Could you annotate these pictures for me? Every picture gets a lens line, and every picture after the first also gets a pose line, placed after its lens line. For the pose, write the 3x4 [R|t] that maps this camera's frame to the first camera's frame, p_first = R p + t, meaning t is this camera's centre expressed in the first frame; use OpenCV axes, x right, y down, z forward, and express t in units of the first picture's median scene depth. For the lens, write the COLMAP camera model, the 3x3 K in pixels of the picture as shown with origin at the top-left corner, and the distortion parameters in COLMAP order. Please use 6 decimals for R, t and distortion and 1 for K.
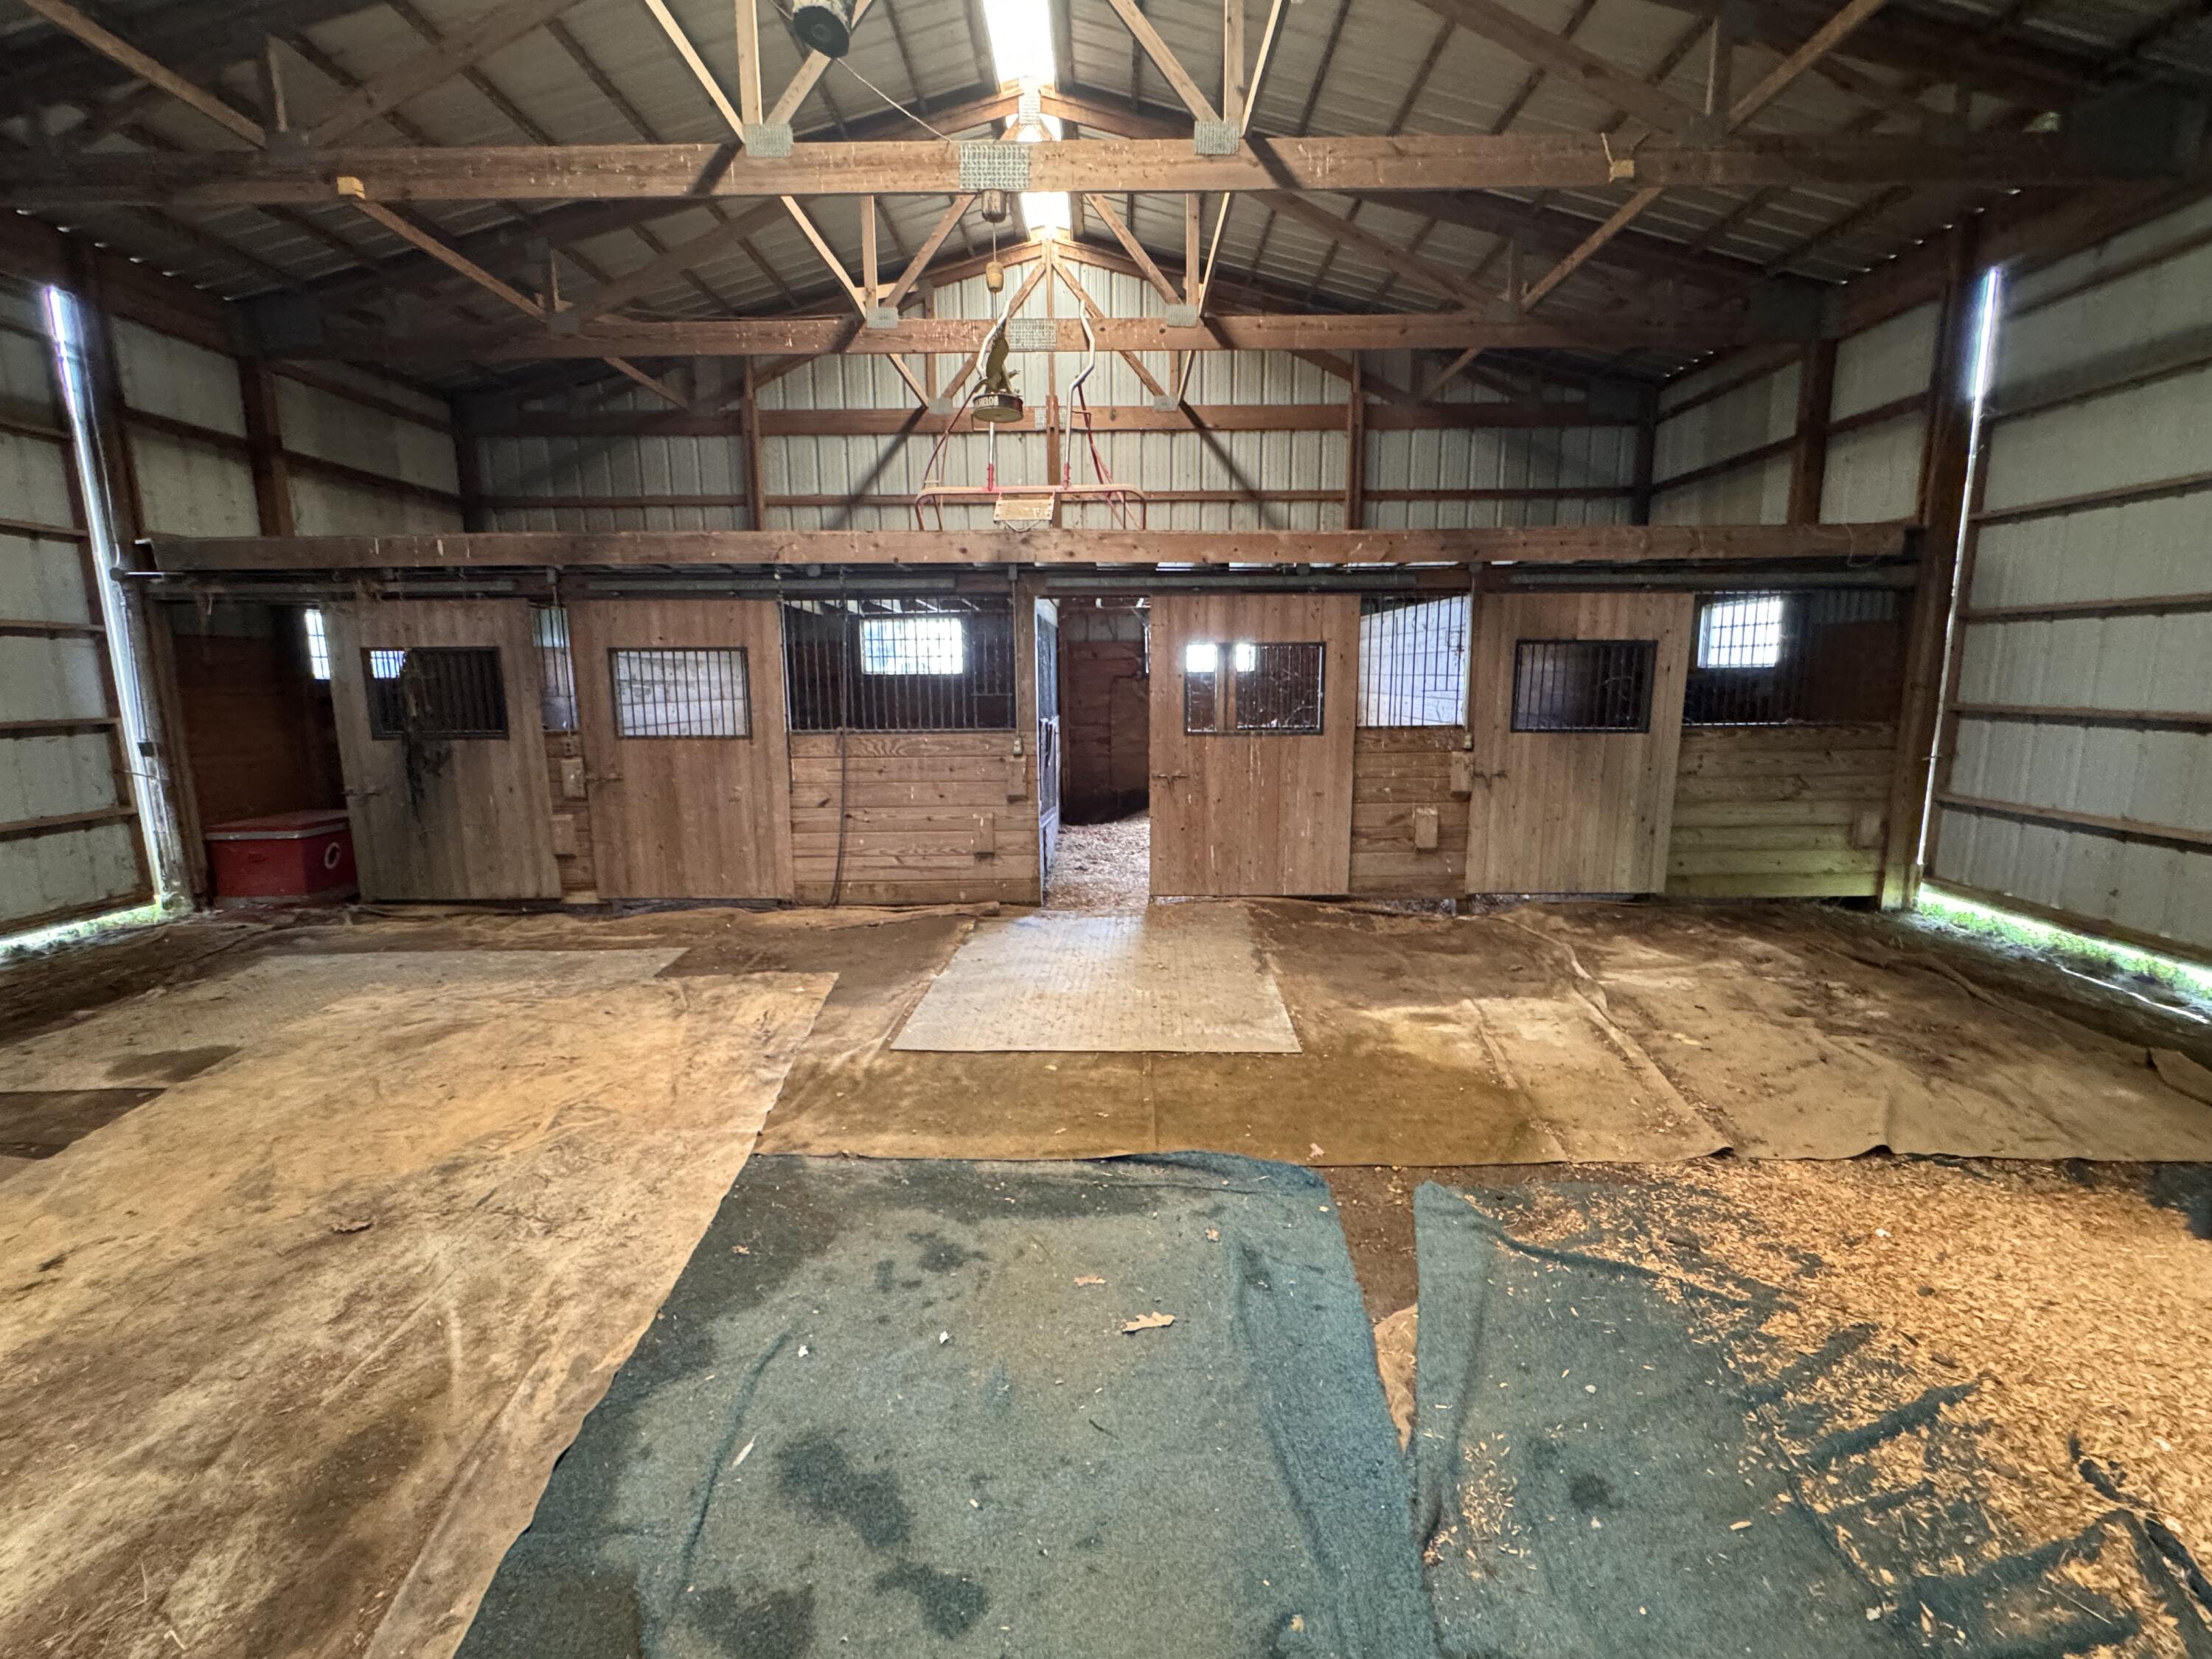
lens RADIAL K [[954.4, 0, 1106.0], [0, 954.4, 829.5], [0, 0, 1]] dist [0.000115, -0.000220]
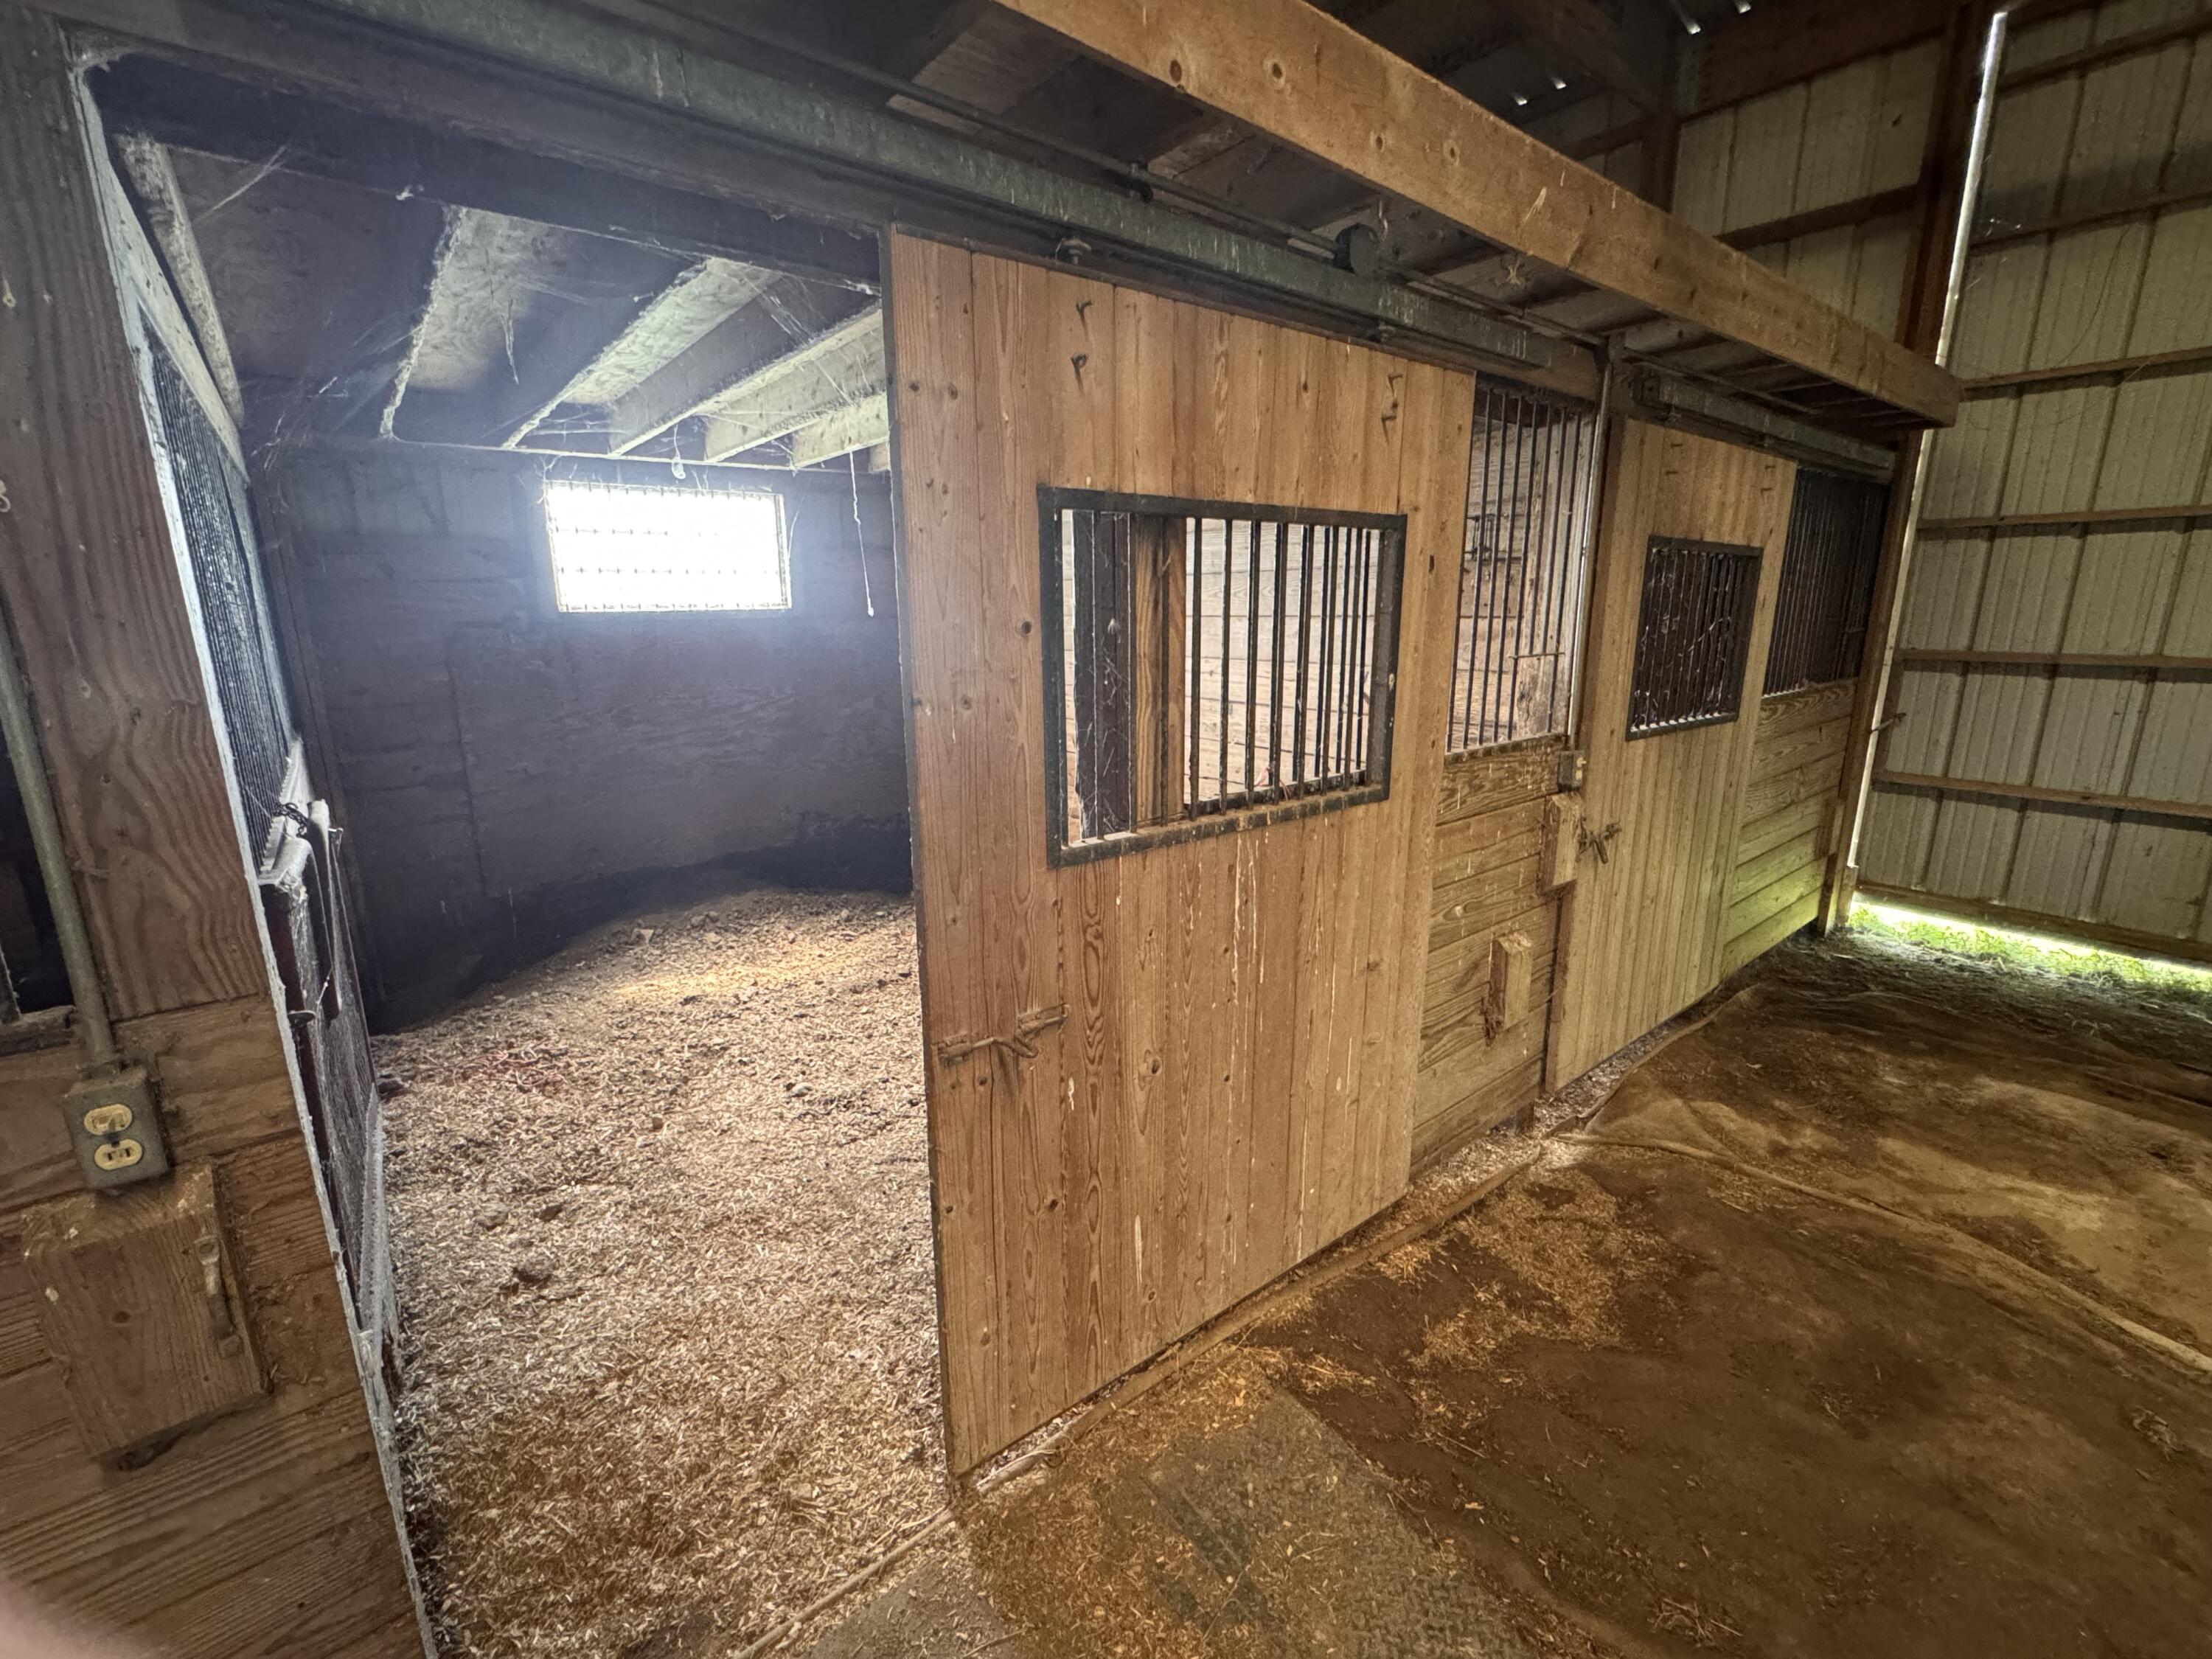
lens RADIAL K [[954.4, 0, 1106.0], [0, 954.4, 829.5], [0, 0, 1]] dist [0.000115, -0.000220]
pose [[0.775465, -0.145245, 0.614458, -0.059493], [0.105116, 0.989298, 0.101190, -0.134501], [-0.622579, -0.013880, 0.782434, 0.804610]]
